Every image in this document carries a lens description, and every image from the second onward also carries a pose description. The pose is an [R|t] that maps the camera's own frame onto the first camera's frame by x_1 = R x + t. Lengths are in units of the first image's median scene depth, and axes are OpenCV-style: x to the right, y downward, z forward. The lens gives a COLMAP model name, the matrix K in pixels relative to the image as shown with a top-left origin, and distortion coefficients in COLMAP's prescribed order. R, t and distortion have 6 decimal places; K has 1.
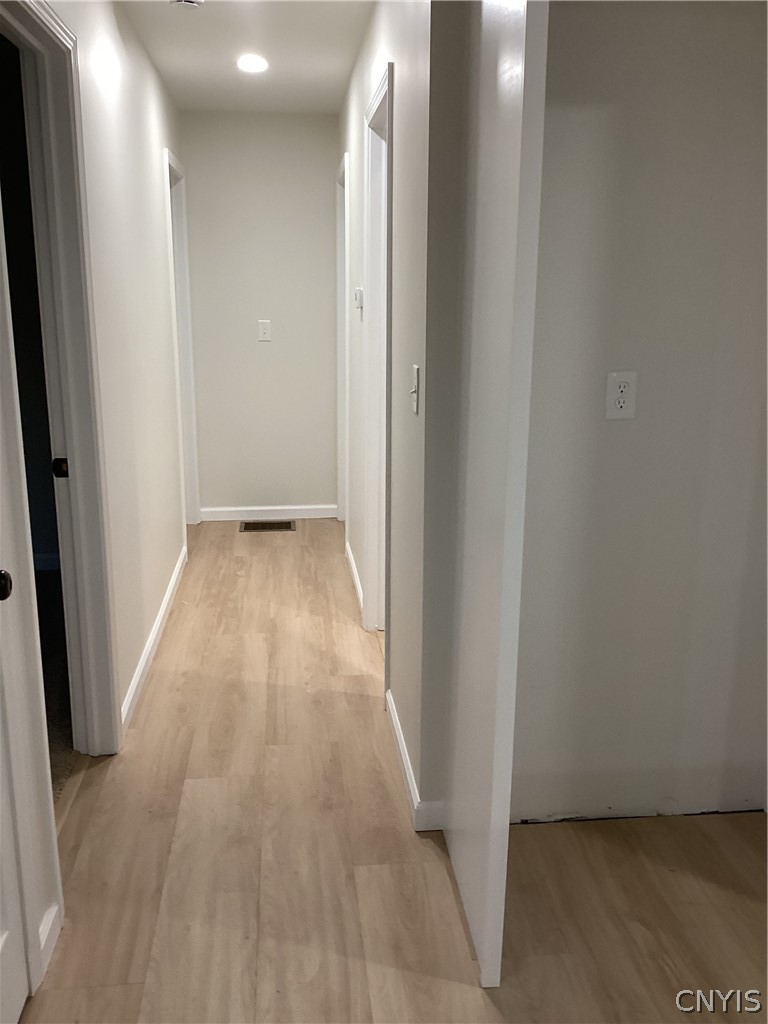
lens RADIAL K [[926.1, 0, 384.0], [0, 926.1, 512.0], [0, 0, 1]] dist [0.114335, -0.234616]
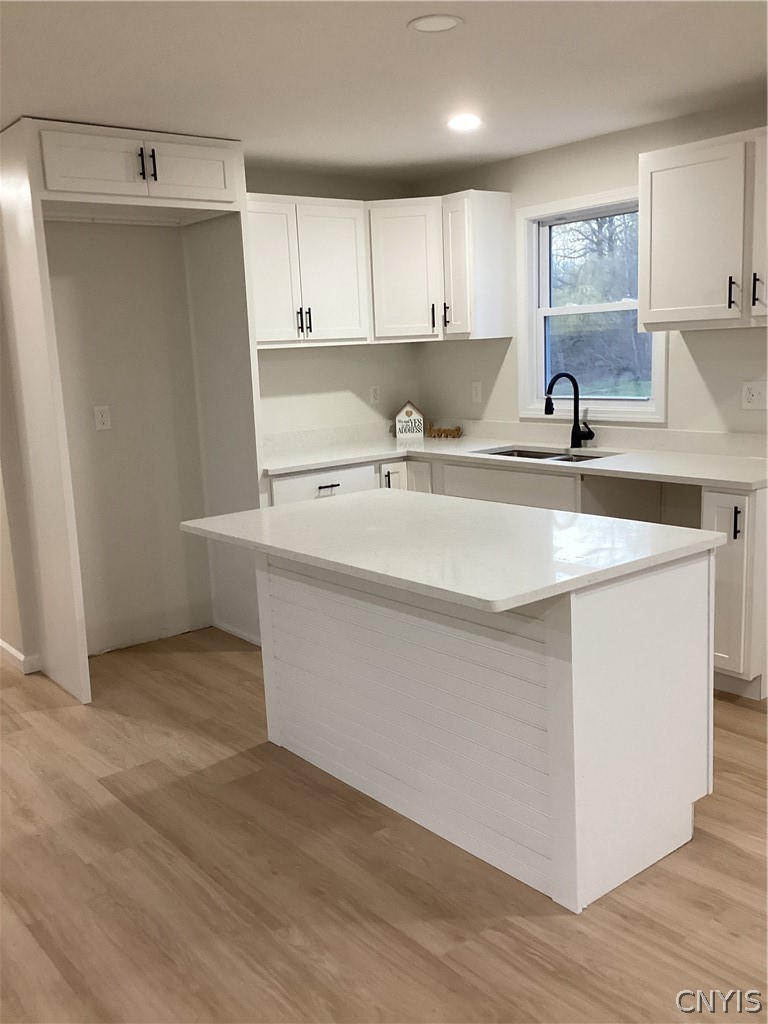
lens RADIAL K [[917.0, 0, 380.2], [0, 917.0, 510.8], [0, 0, 1]] dist [0.129603, -0.237329]
pose [[0.844182, -0.139432, 0.517605, -0.283323], [0.178006, 0.983703, -0.025329, 0.216937], [-0.505638, 0.113519, 0.855245, -0.922285]]
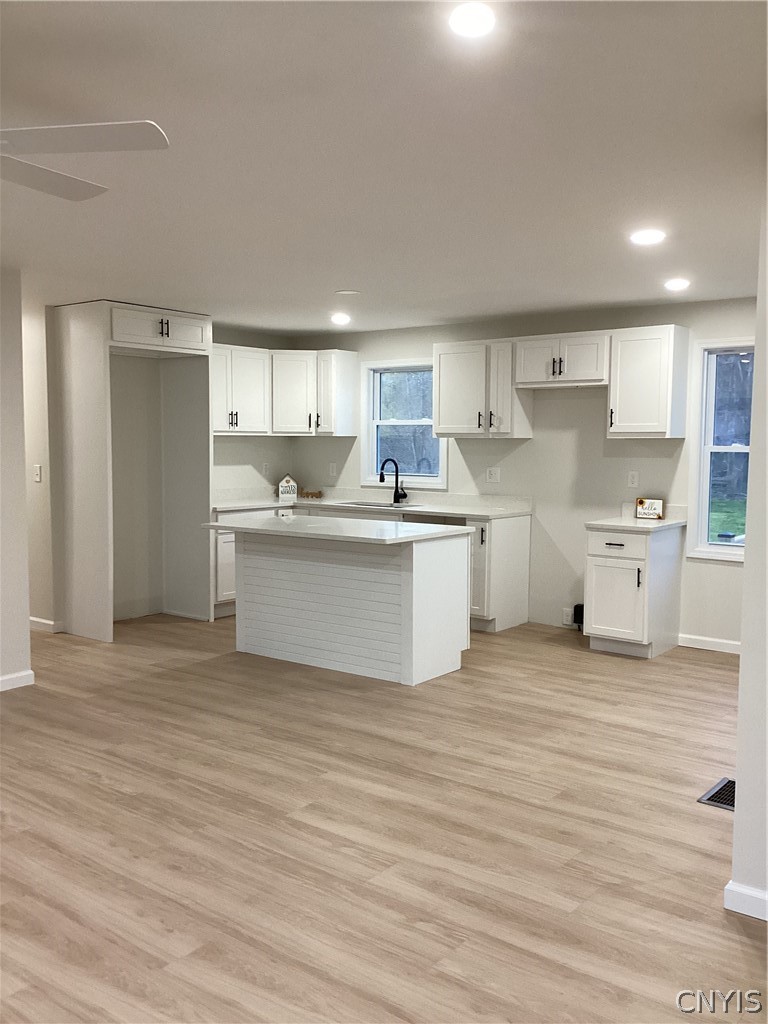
lens RADIAL K [[919.3, 0, 377.9], [0, 919.3, 512.0], [0, 0, 1]] dist [0.113836, -0.200149]
pose [[0.702820, -0.058133, 0.708989, -1.285235], [0.169614, 0.981605, -0.087652, 0.418964], [-0.690851, 0.181858, 0.699752, -1.725987]]
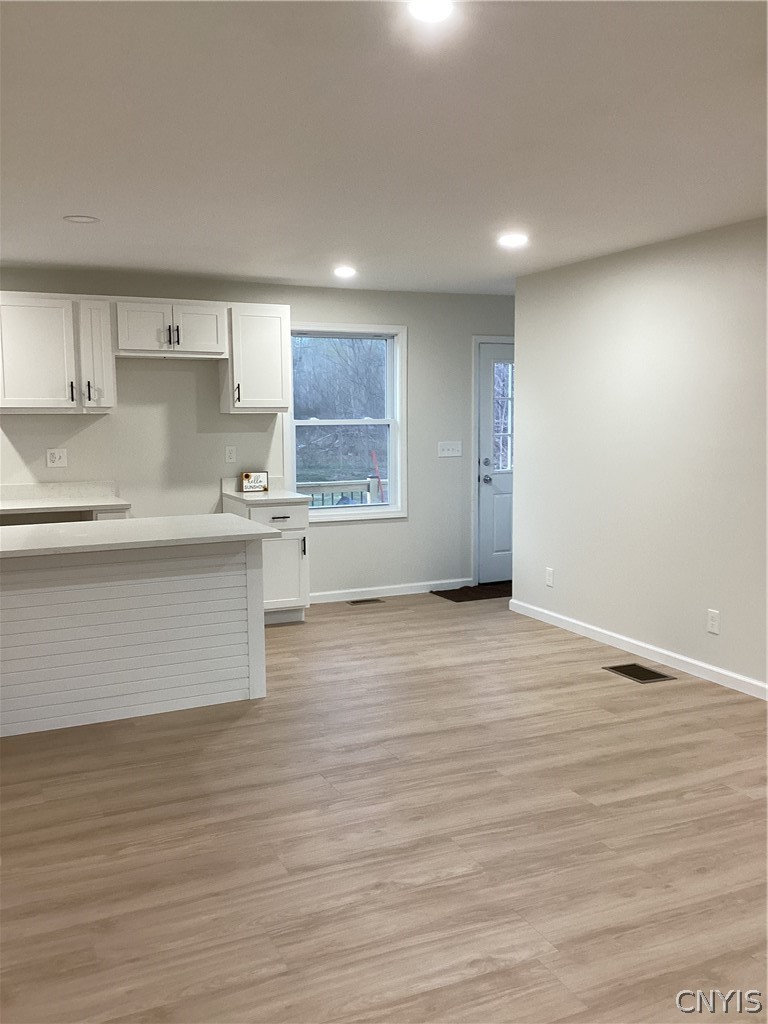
lens RADIAL K [[926.1, 0, 384.0], [0, 926.1, 512.0], [0, 0, 1]] dist [0.114335, -0.234616]
pose [[-0.317201, -0.104308, 0.942604, -1.575330], [0.232697, 0.954988, 0.183985, -0.035480], [-0.919367, 0.277702, -0.278651, 0.089249]]
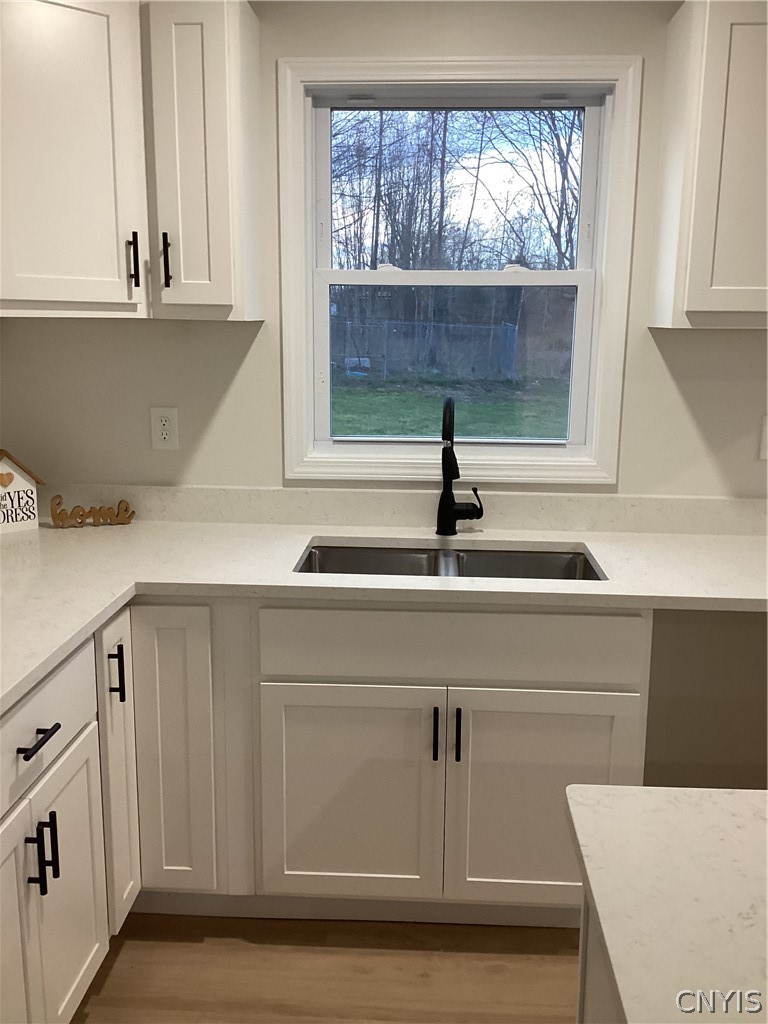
lens RADIAL K [[926.1, 0, 384.0], [0, 926.1, 512.0], [0, 0, 1]] dist [0.114335, -0.234616]
pose [[0.165855, -0.199690, 0.965720, 0.075023], [0.229866, 0.960137, 0.159057, -0.105747], [-0.958986, 0.195606, 0.205146, 0.393615]]
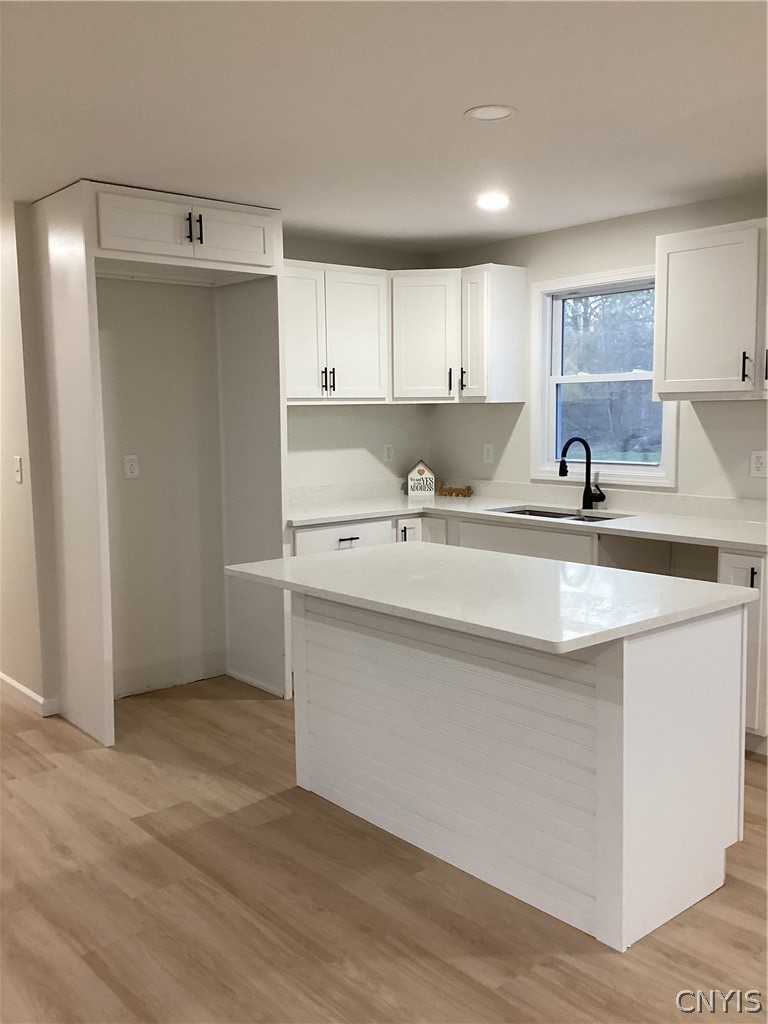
lens RADIAL K [[919.3, 0, 377.9], [0, 919.3, 512.0], [0, 0, 1]] dist [0.113836, -0.200149]
pose [[0.832582, -0.079196, 0.548211, -0.400885], [0.150898, 0.984721, -0.086916, 0.222751], [-0.532951, 0.155088, 0.831812, -0.918013]]
